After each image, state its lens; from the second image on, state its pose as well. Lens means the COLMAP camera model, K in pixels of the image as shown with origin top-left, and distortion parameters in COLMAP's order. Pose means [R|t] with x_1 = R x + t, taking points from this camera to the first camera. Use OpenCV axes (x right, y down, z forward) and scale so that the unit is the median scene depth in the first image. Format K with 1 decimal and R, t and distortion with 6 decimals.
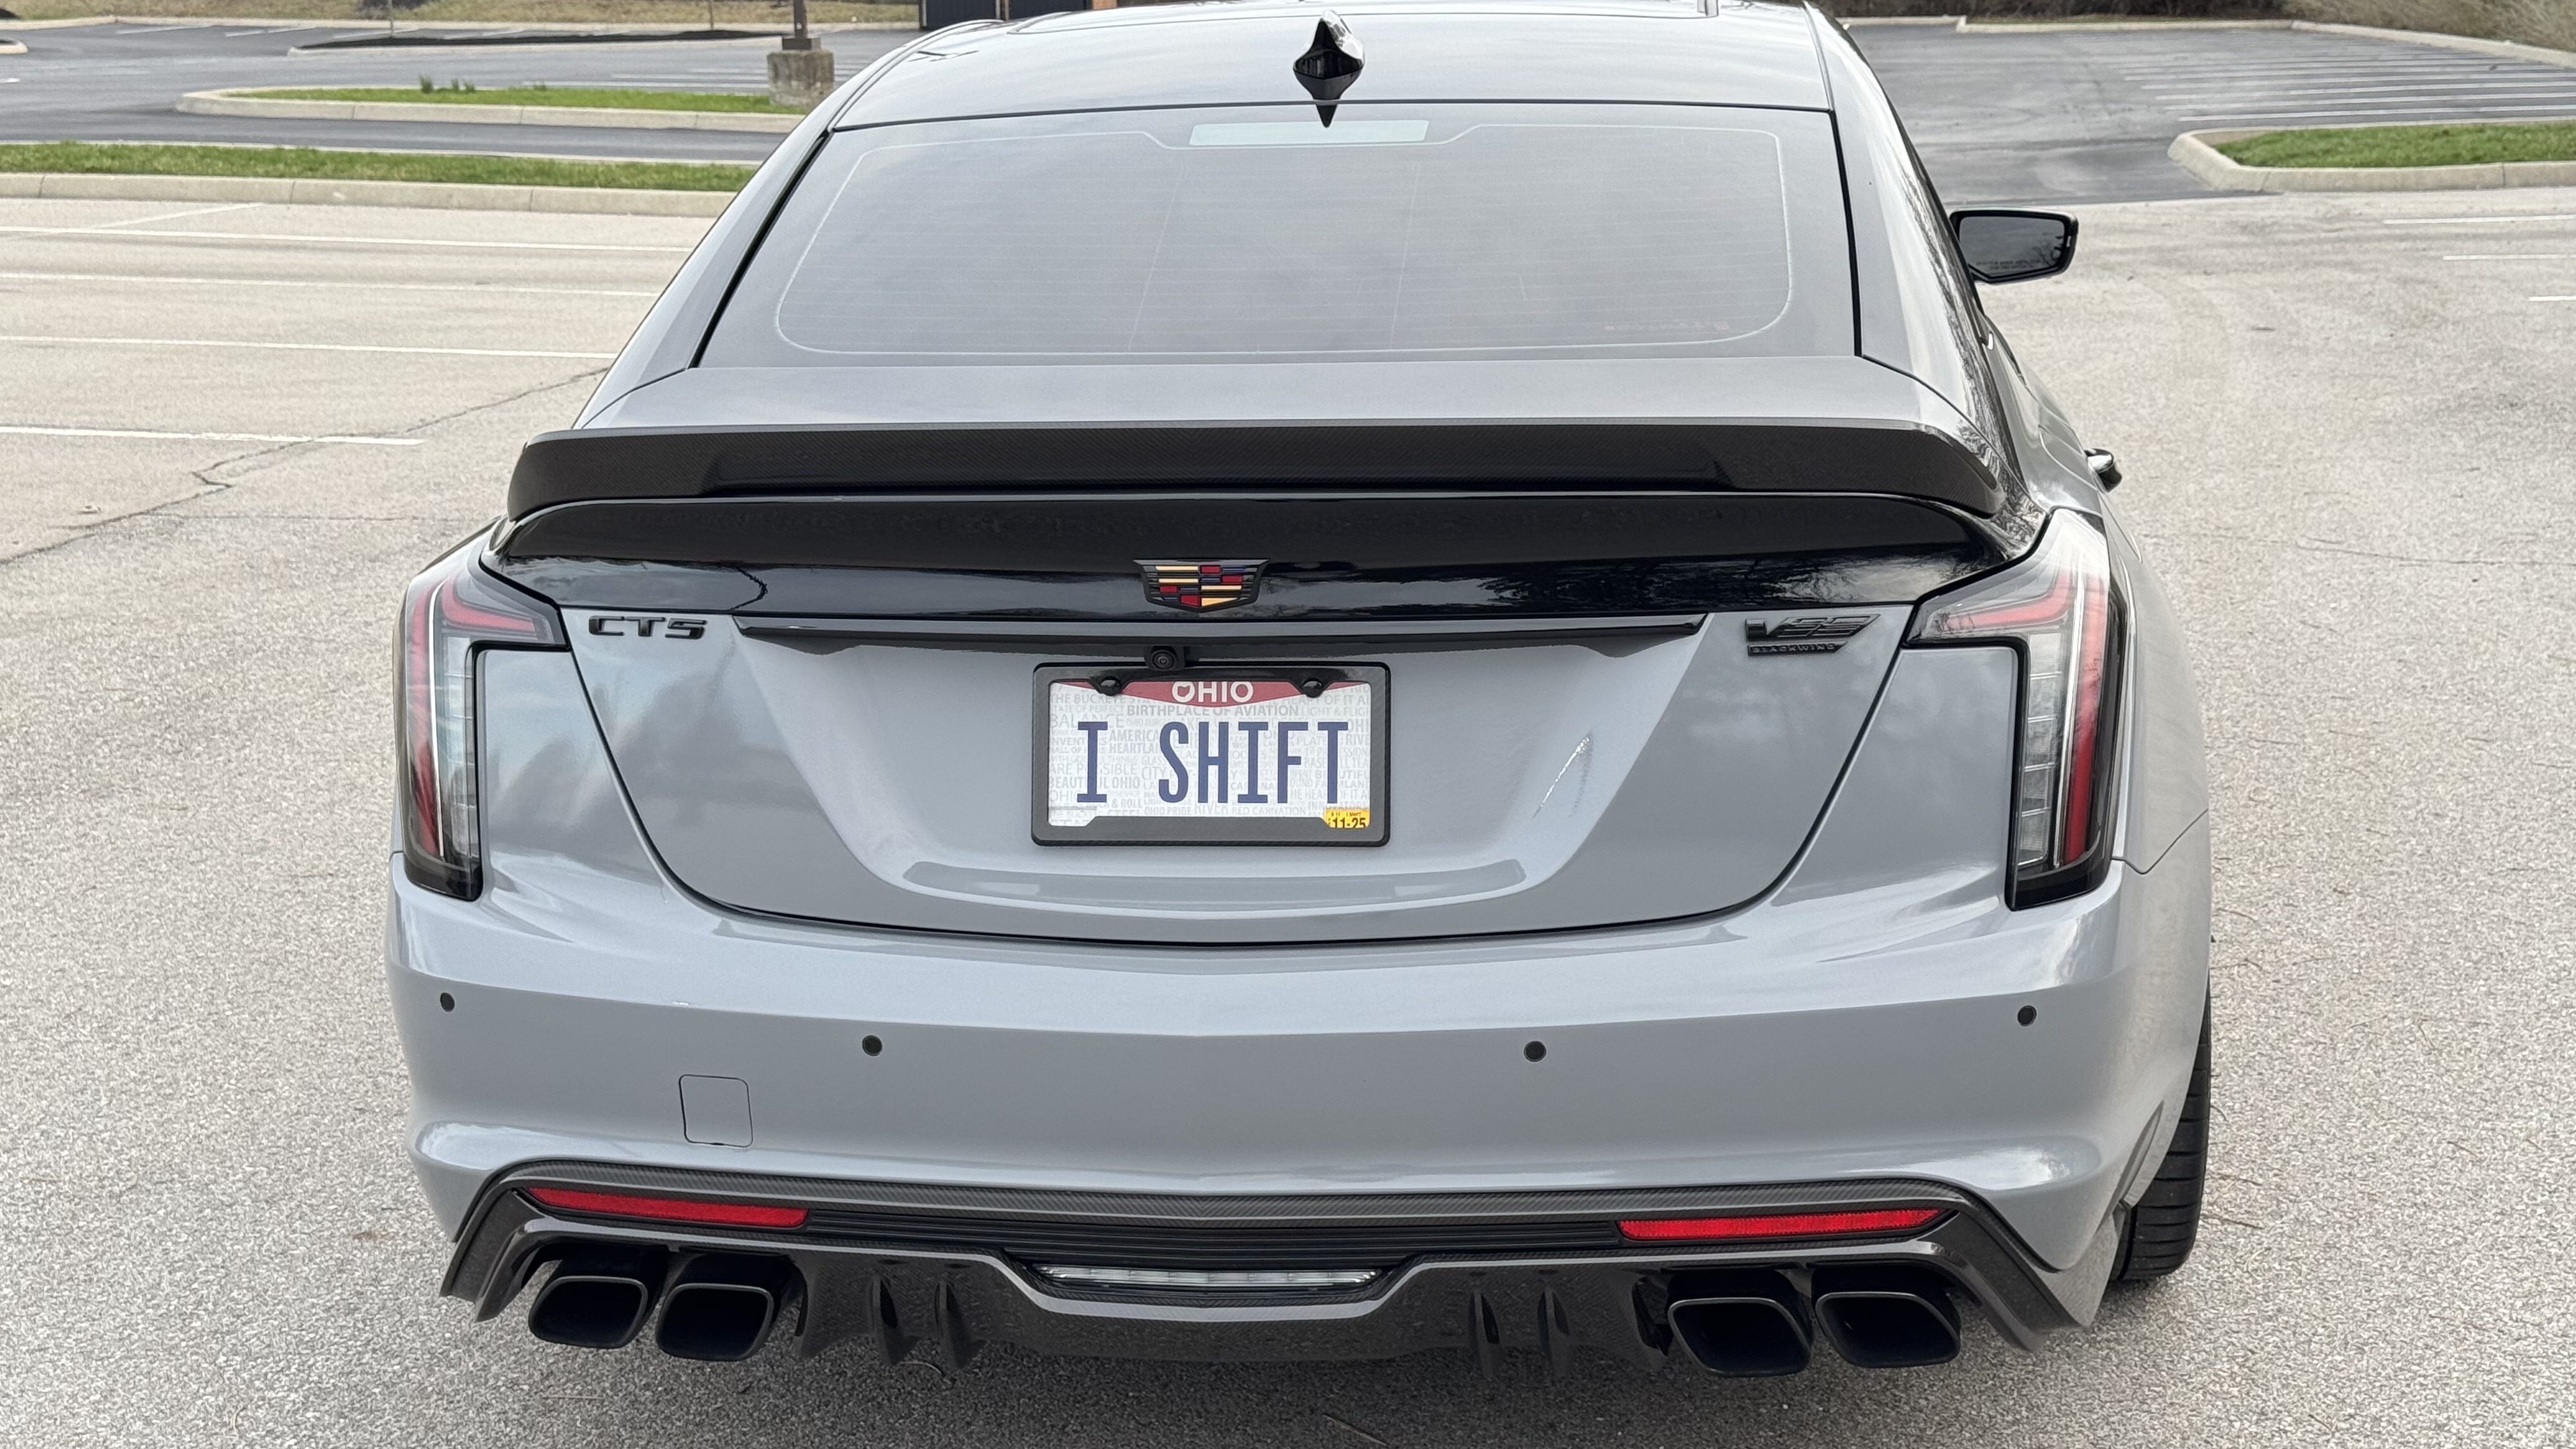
lens RADIAL K [[3571.9, 0, 1295.9], [0, 3571.9, 726.1], [0, 0, 1]] dist [0.195814, -0.421671]
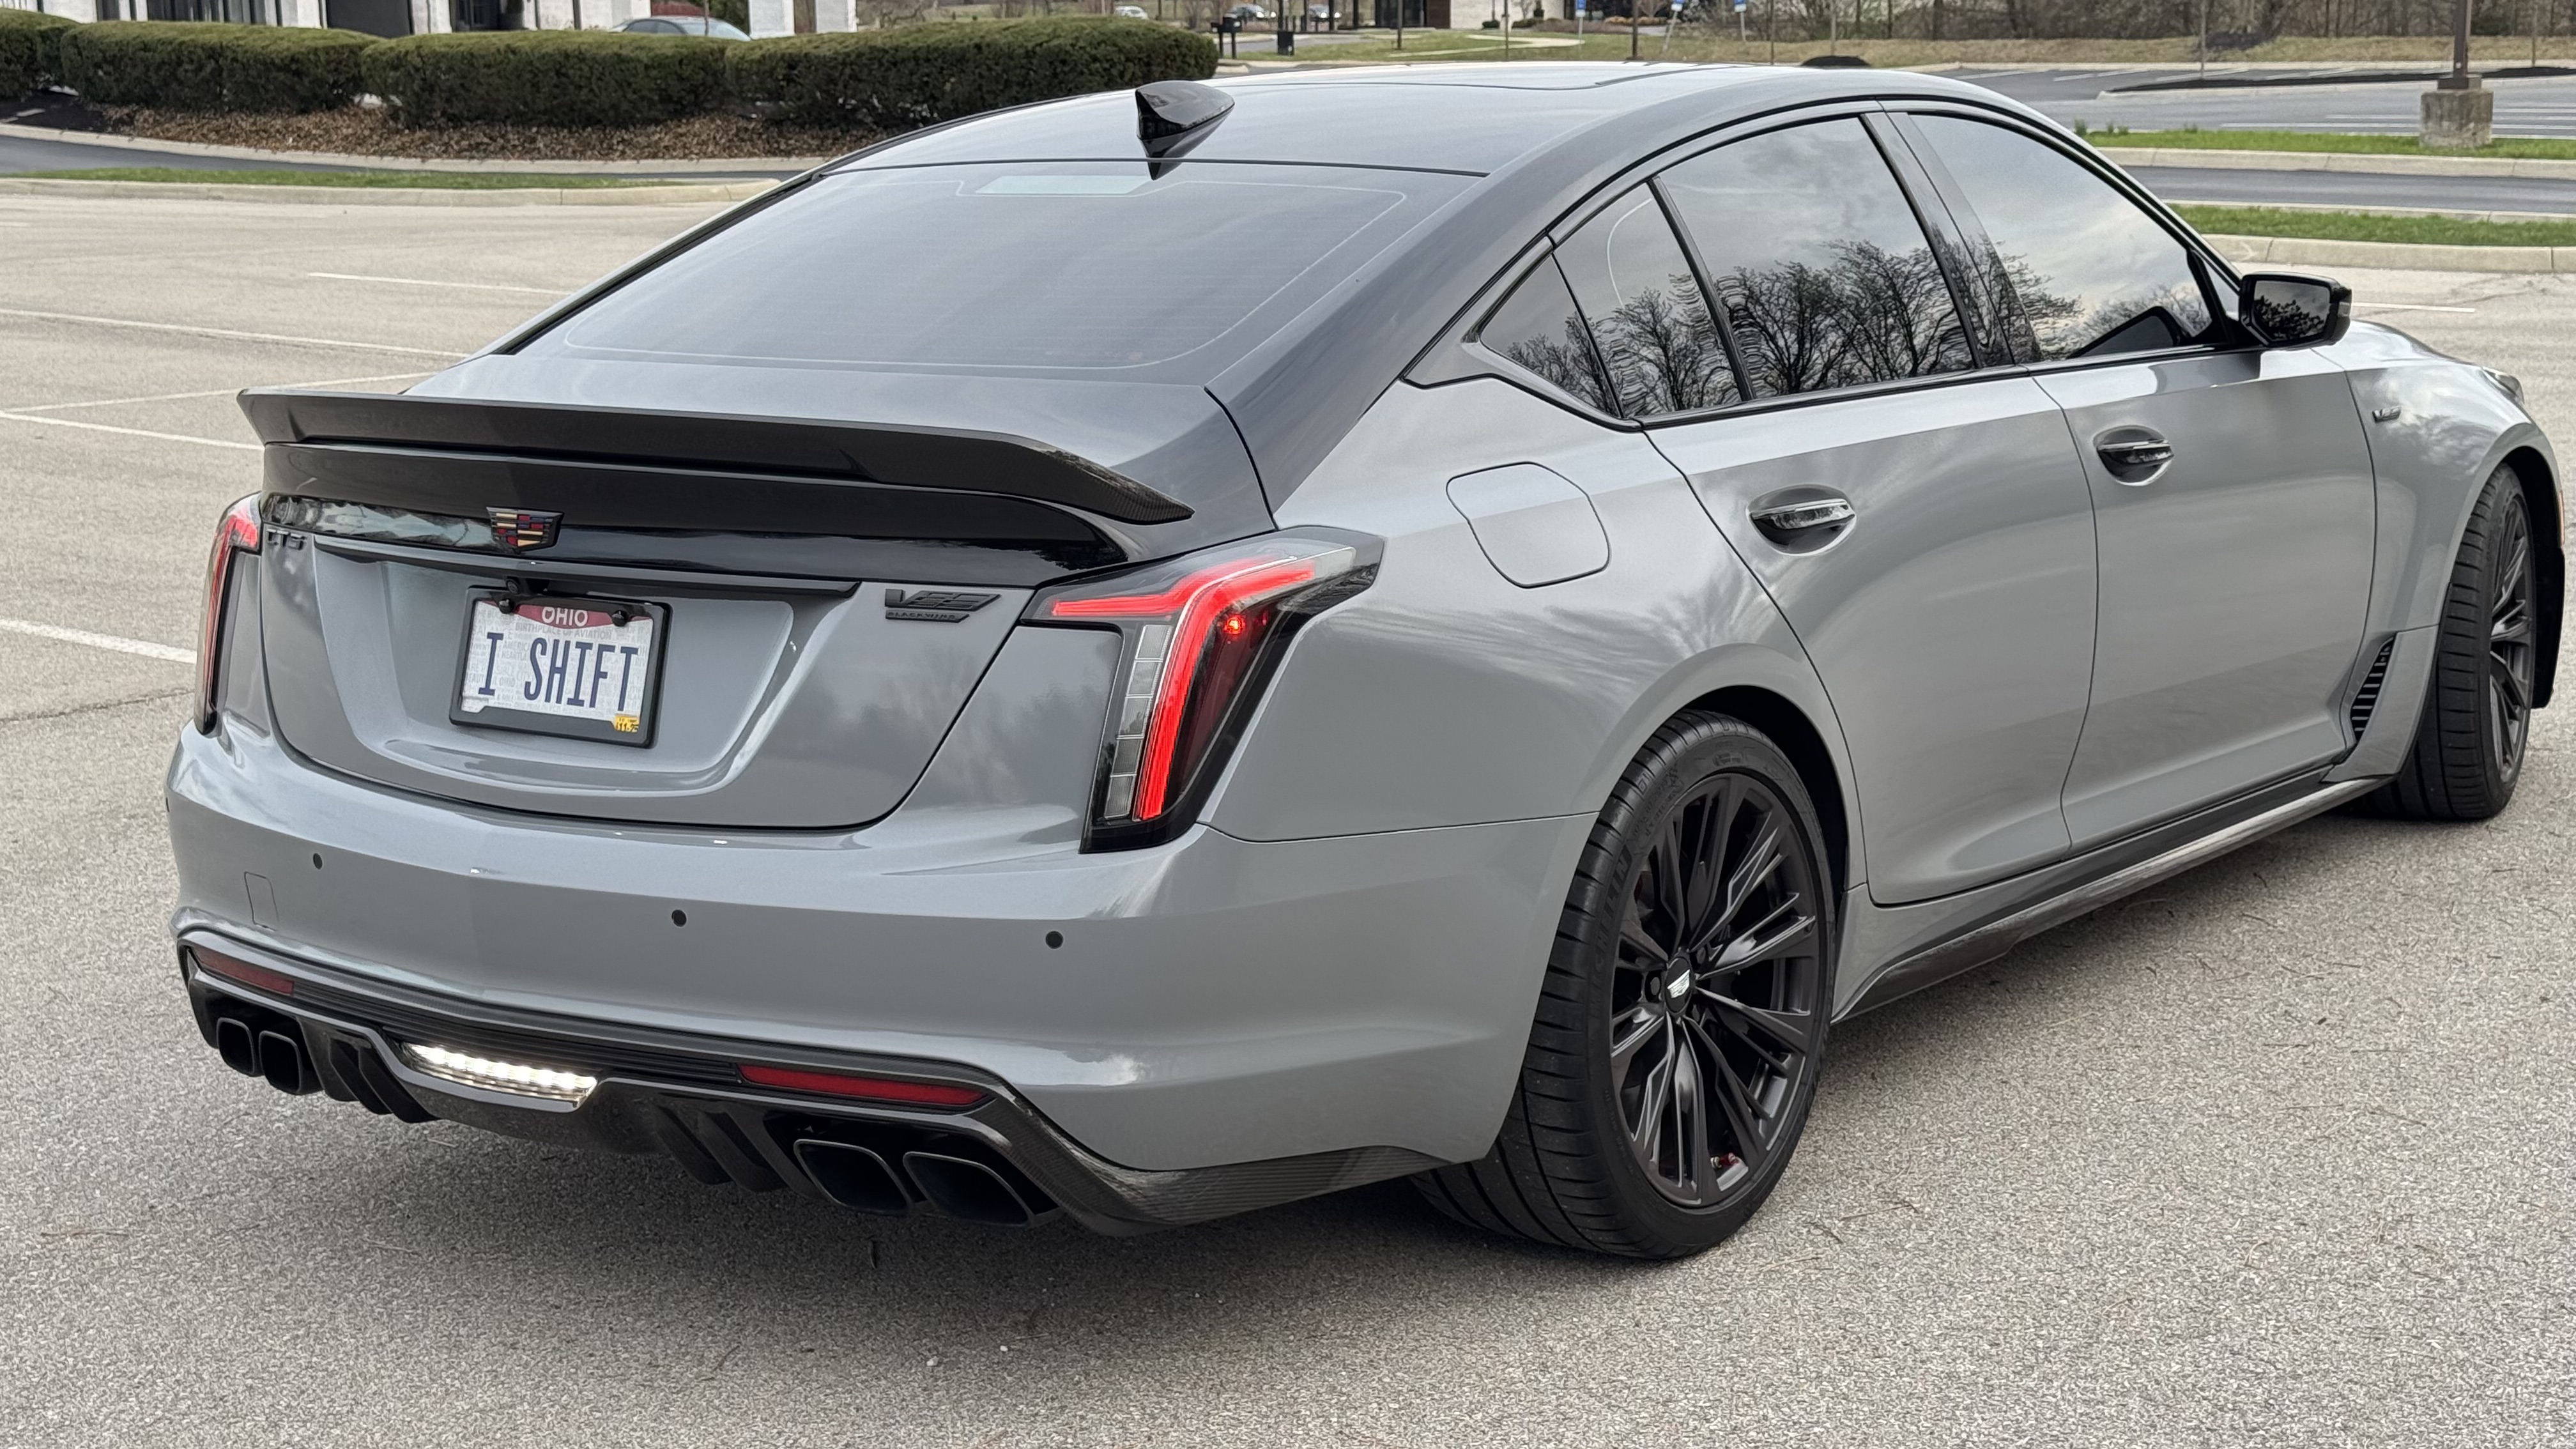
lens RADIAL K [[3571.9, 0, 1295.9], [0, 3571.9, 726.1], [0, 0, 1]] dist [0.195814, -0.421671]
pose [[0.871548, 0.090214, -0.481940, 0.826305], [-0.095369, 0.995346, 0.013851, -0.013363], [0.480946, 0.033891, 0.876095, 0.002067]]
